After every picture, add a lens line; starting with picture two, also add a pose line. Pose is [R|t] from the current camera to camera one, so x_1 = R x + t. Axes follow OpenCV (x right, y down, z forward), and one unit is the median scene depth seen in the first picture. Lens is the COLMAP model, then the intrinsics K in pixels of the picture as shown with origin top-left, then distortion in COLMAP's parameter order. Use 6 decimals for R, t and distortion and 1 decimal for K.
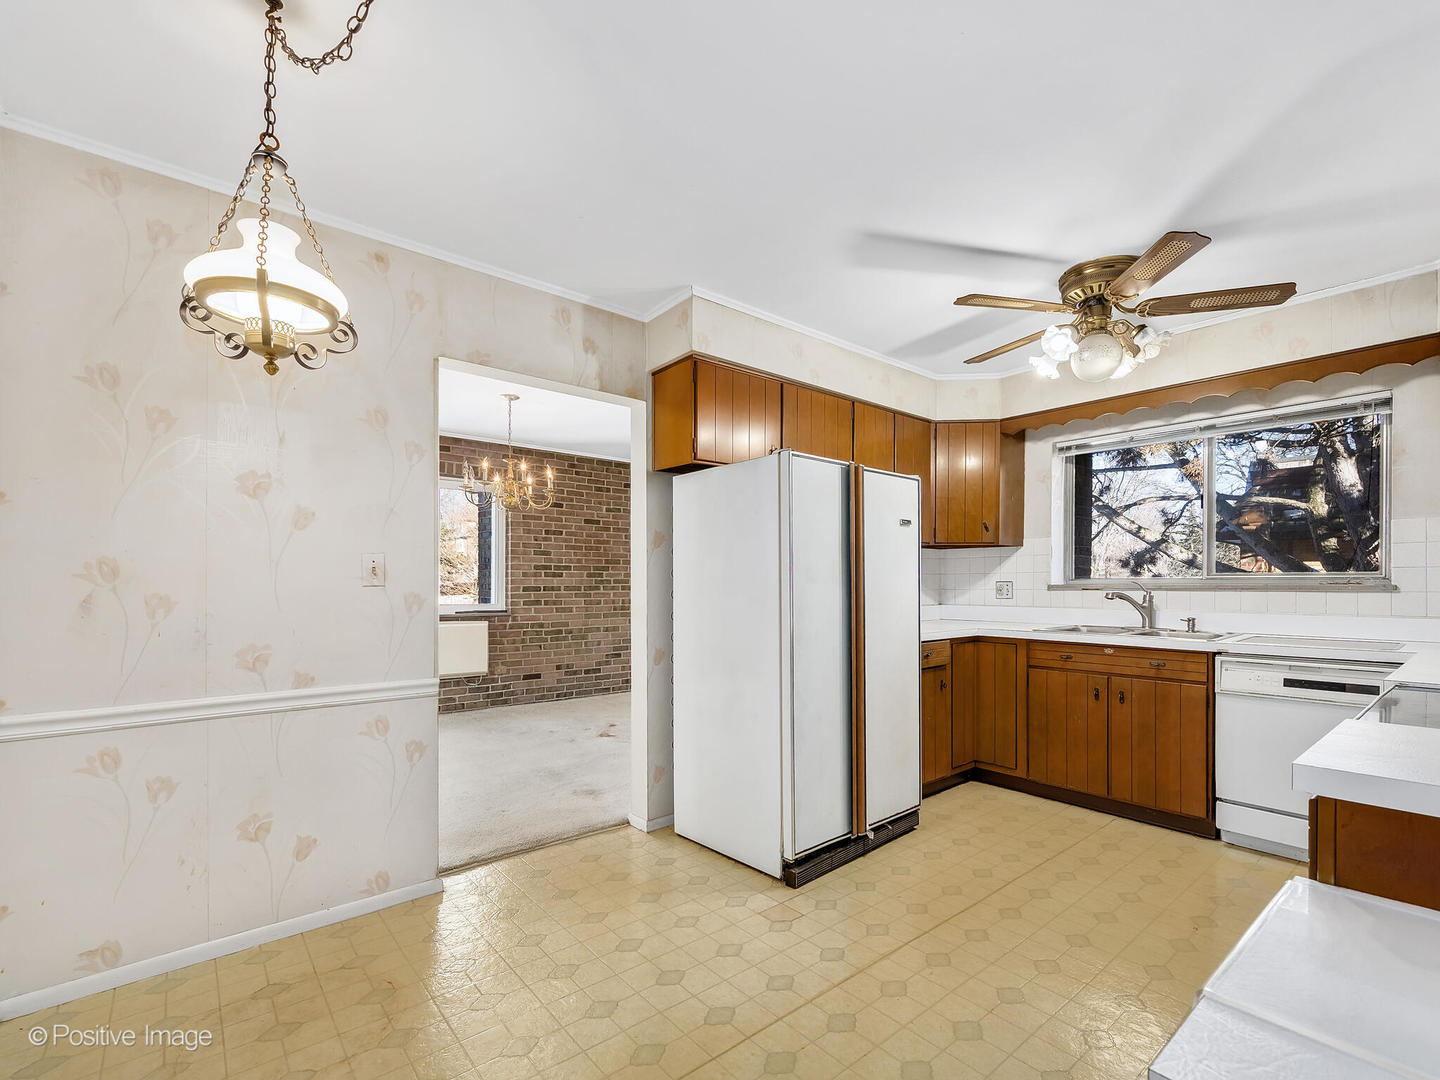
lens RADIAL K [[626.9, 0, 685.0], [0, 626.9, 585.0], [0, 0, 1]] dist [-0.000556, -0.000234]
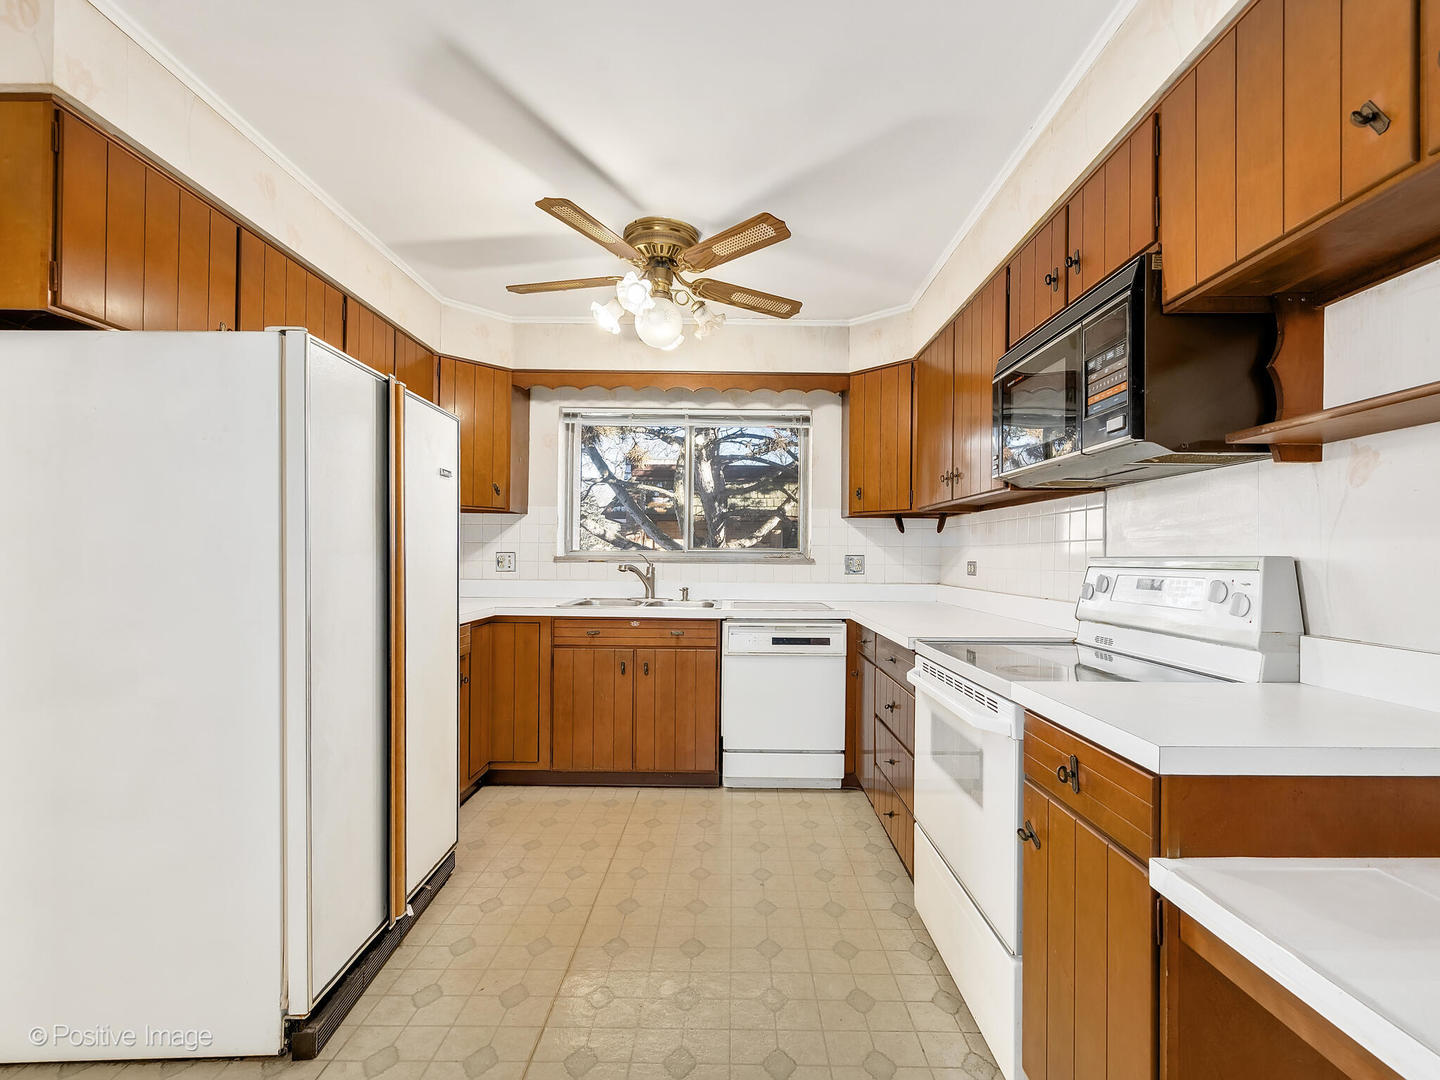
lens RADIAL K [[667.5, 0, 727.2], [0, 667.5, 556.5], [0, 0, 1]] dist [-0.001394, -0.000662]
pose [[0.610741, 0.005214, 0.791813, -0.075695], [-0.007817, 0.999969, -0.000555, -0.002147], [-0.791792, -0.005851, 0.610763, 0.241019]]
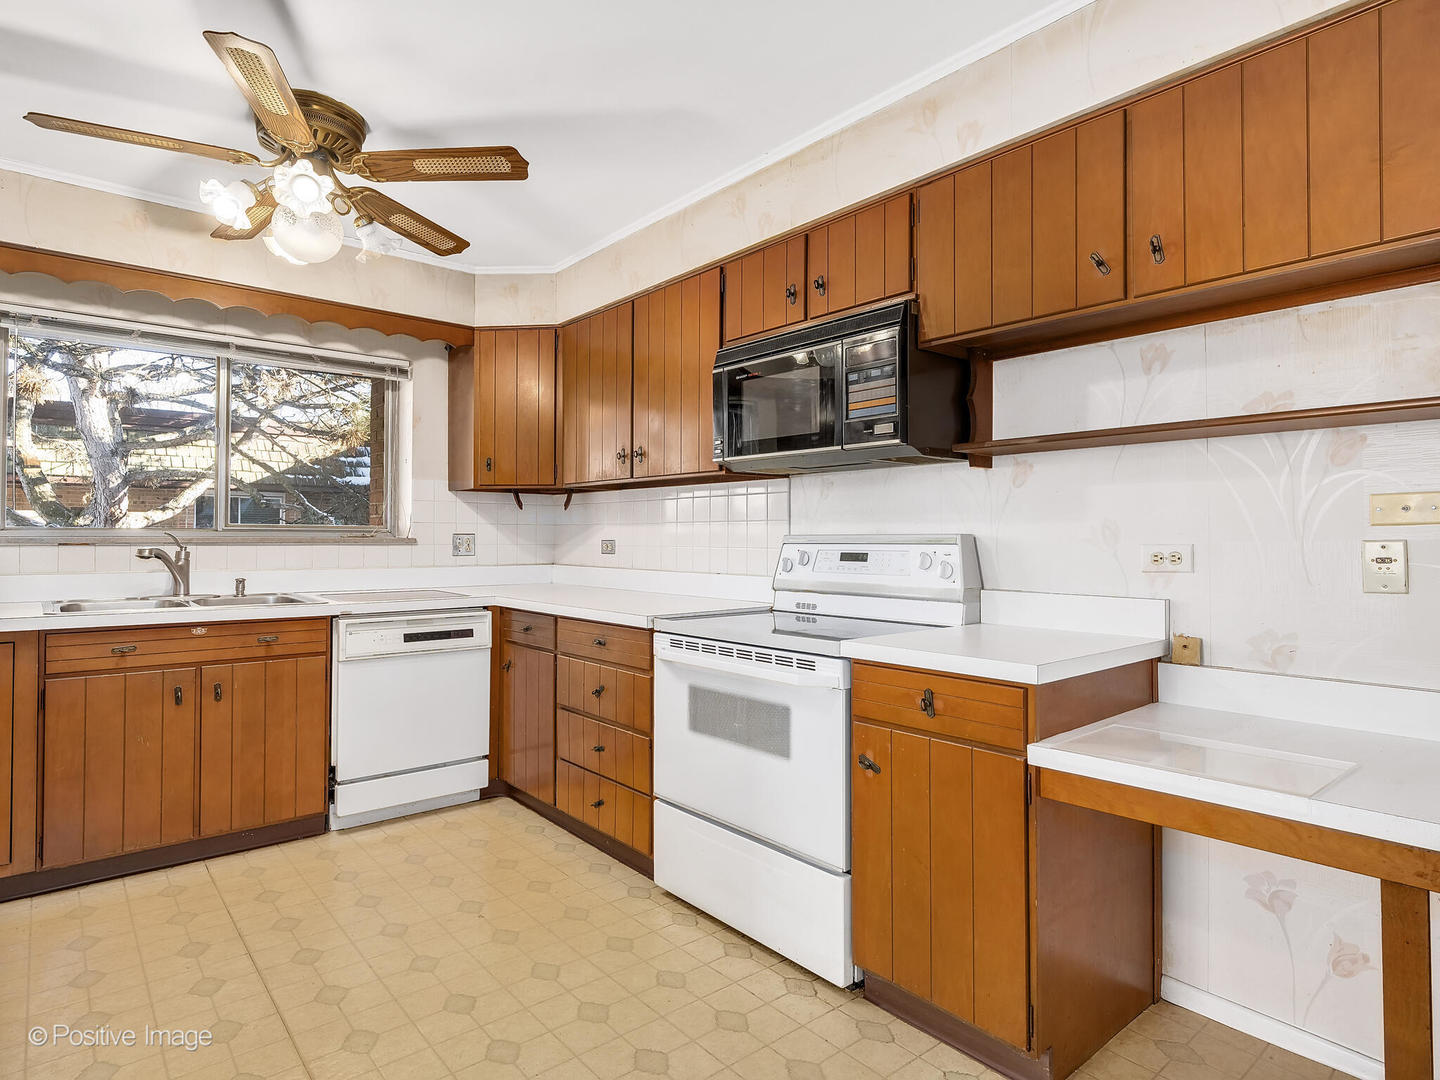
lens RADIAL K [[788.9, 0, 640.6], [0, 788.9, 530.8], [0, 0, 1]] dist [-0.000083, 0.000048]
pose [[-0.004702, 0.008951, 0.999949, -0.223299], [-0.002098, 0.999958, -0.008961, -0.001201], [-0.999987, -0.002140, -0.004683, 0.513461]]
